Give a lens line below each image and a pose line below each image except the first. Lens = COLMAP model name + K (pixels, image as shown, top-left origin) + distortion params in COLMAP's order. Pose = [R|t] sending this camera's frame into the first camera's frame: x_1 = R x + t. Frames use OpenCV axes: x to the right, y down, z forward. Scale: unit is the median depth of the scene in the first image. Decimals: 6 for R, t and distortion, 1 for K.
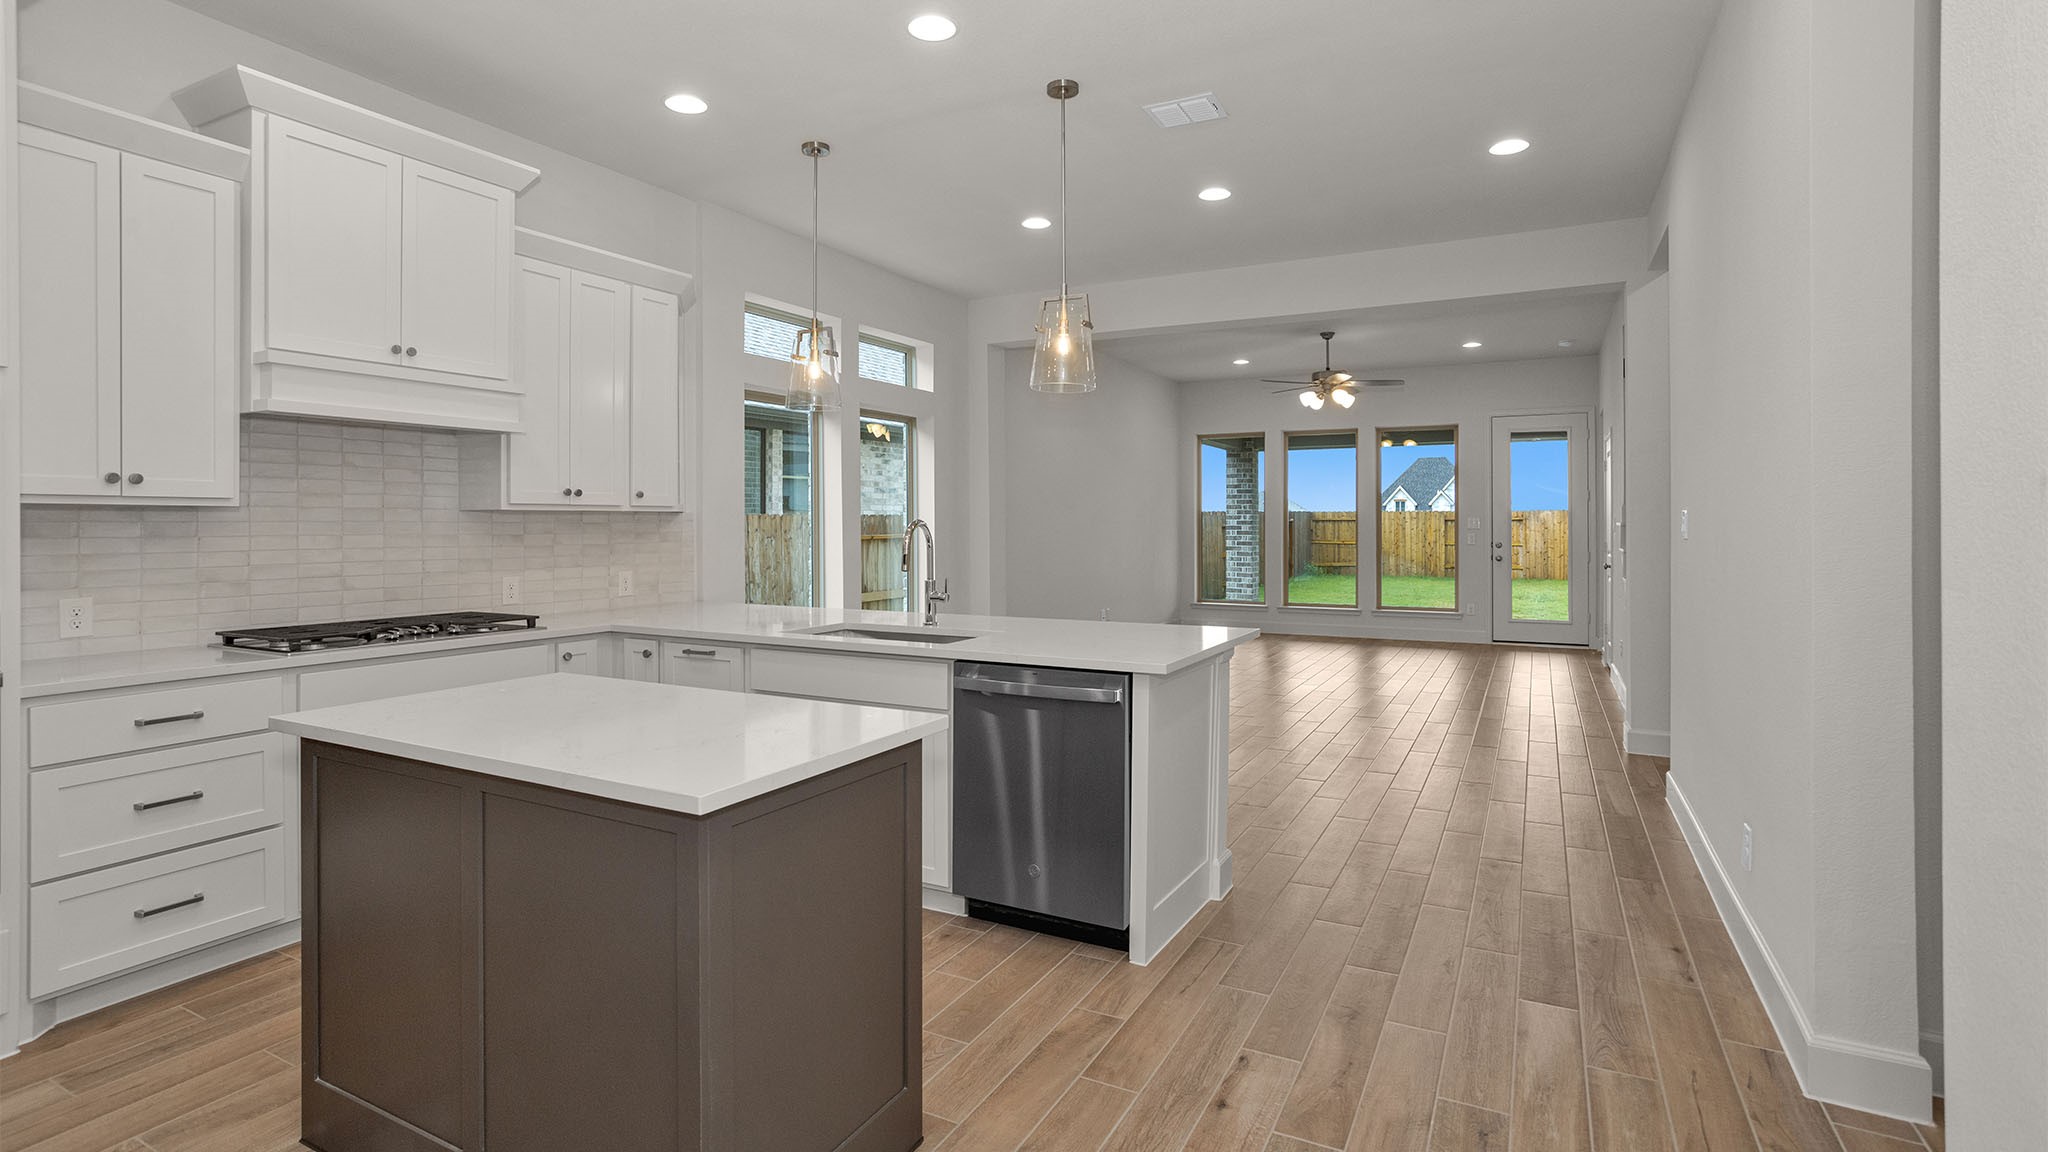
lens RADIAL K [[989.9, 0, 1005.4], [0, 989.9, 520.8], [0, 0, 1]] dist [-0.031858, 0.001219]
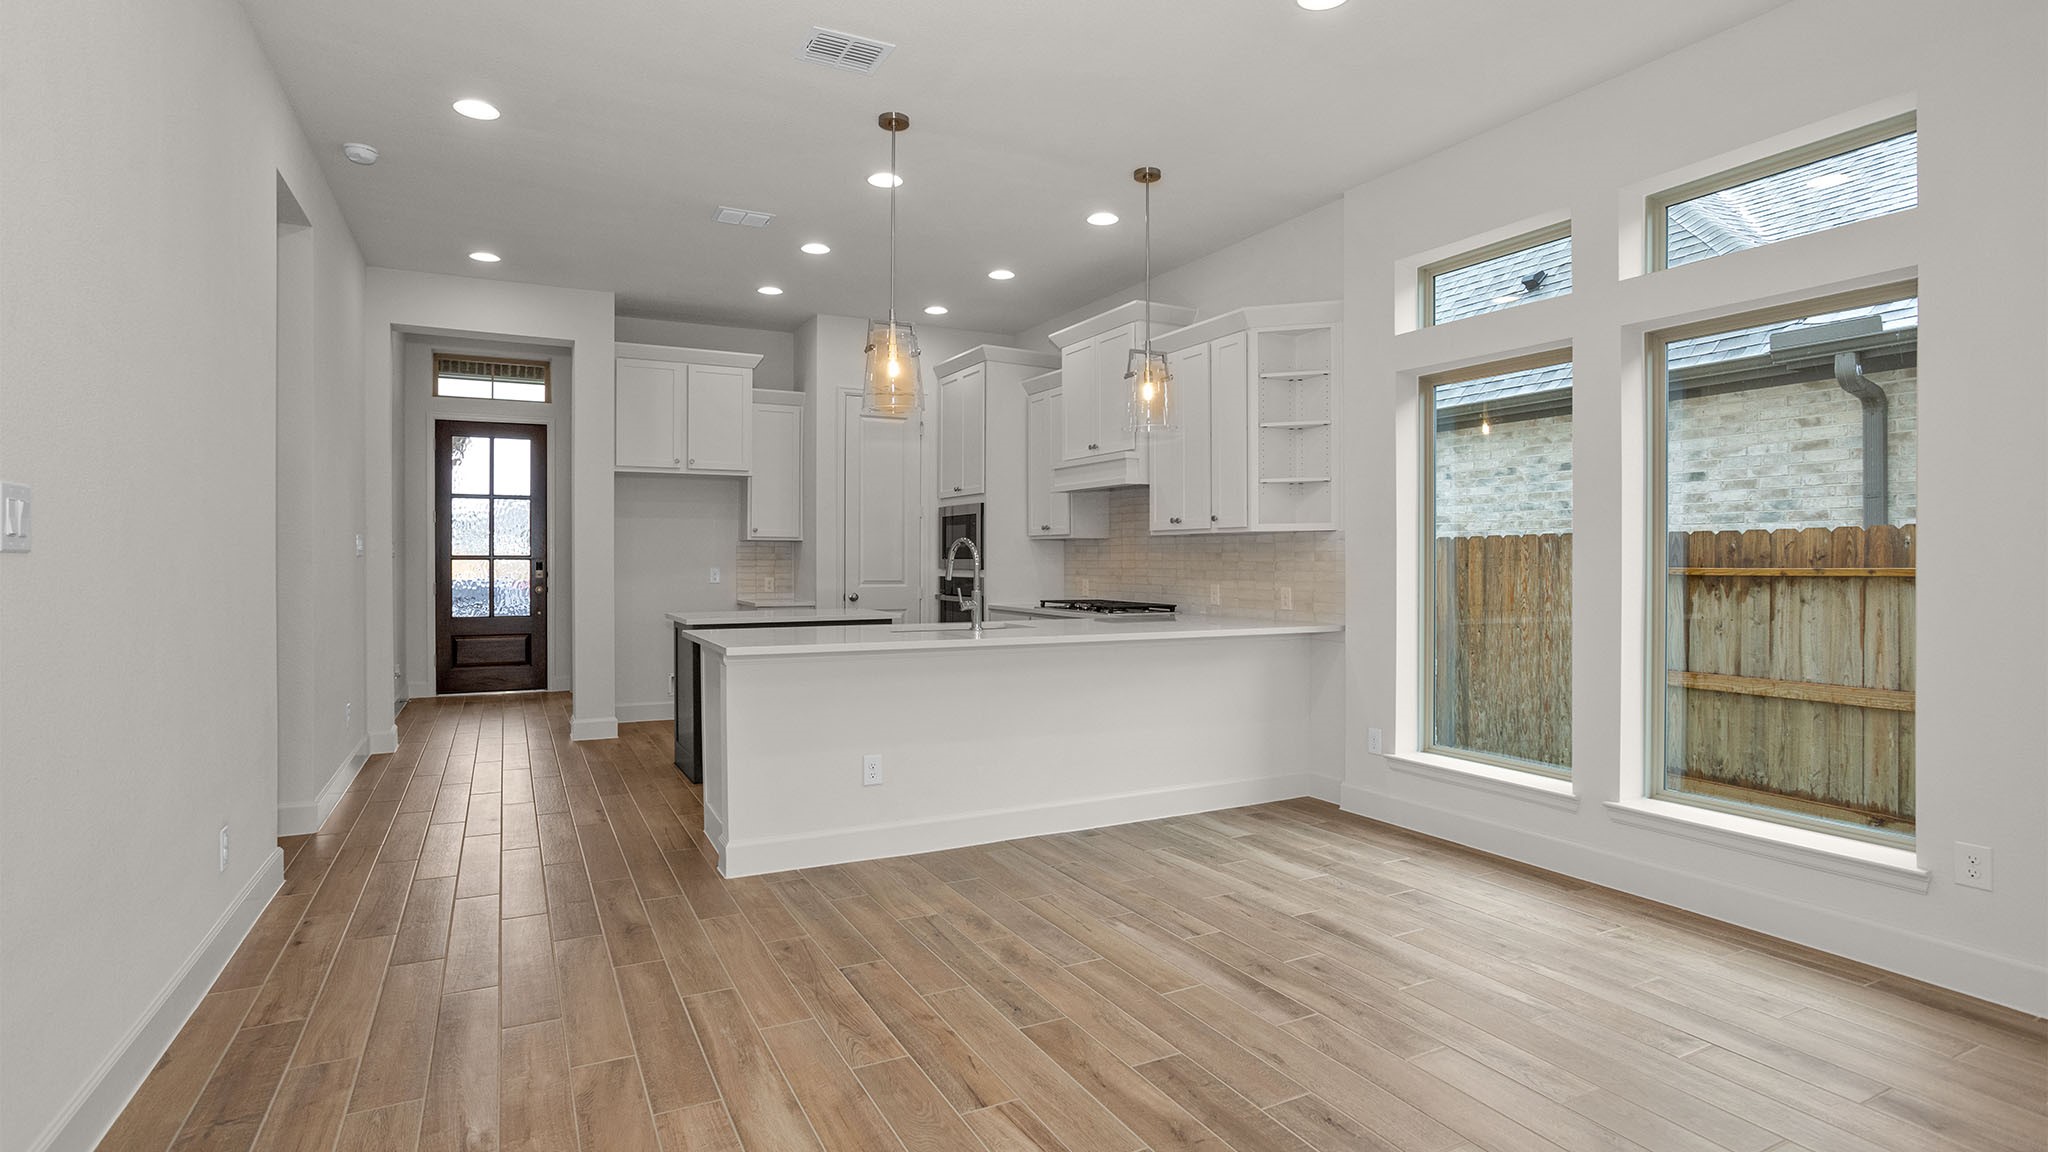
lens RADIAL K [[989.9, 0, 1005.2], [0, 989.9, 574.5], [0, 0, 1]] dist [-0.031858, 0.001219]
pose [[-0.574718, 0.015314, -0.818208, 0.890699], [0.002296, 0.999851, 0.017101, 0.022825], [0.818348, 0.007949, -0.574668, 1.793336]]
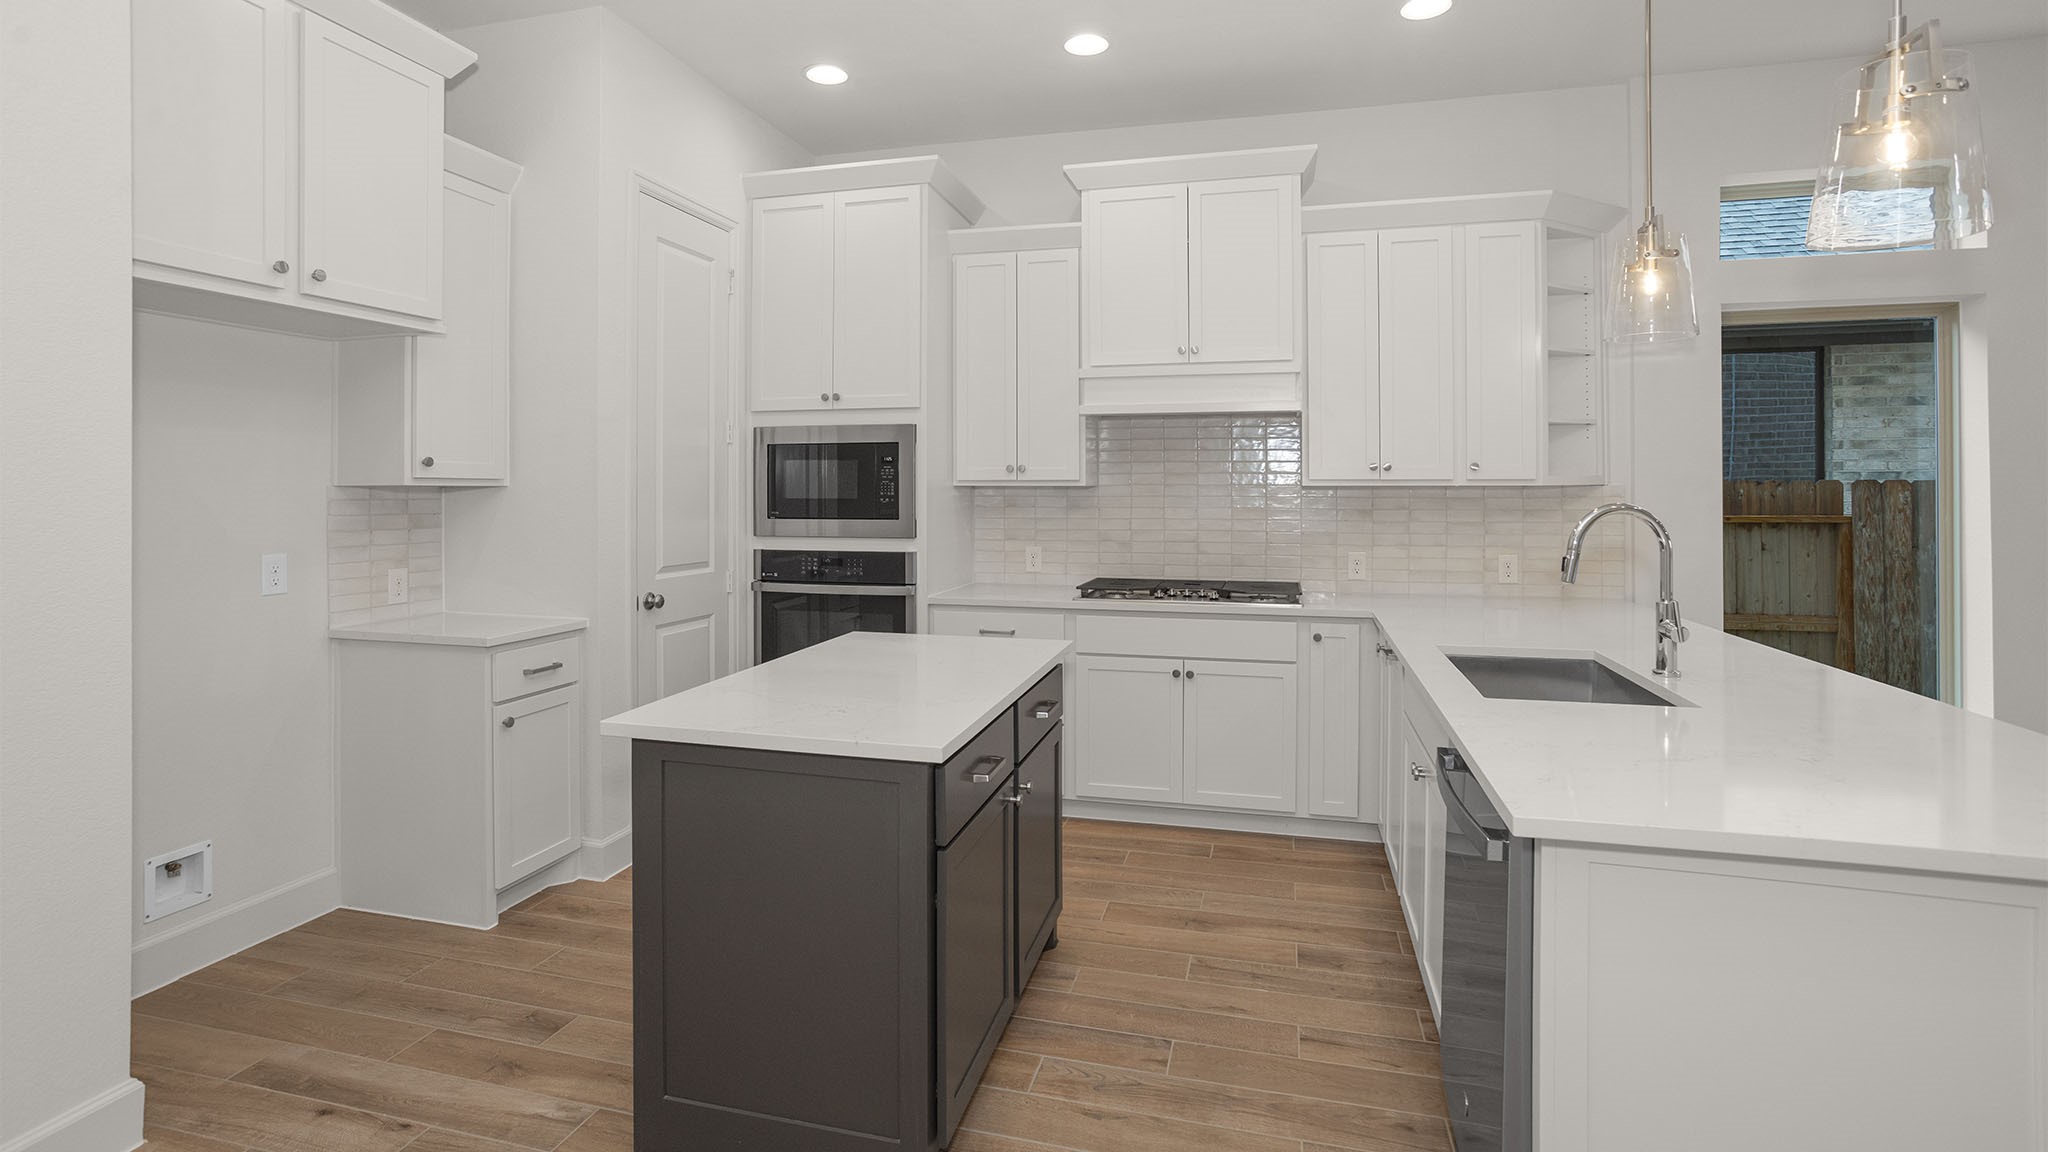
lens RADIAL K [[989.9, 0, 1012.8], [0, 989.9, 486.0], [0, 0, 1]] dist [-0.031858, 0.001219]
pose [[0.222996, -0.001742, -0.974818, 0.456964], [0.003369, 0.999994, -0.001016, -0.011959], [0.974814, -0.003058, 0.223001, 0.503747]]
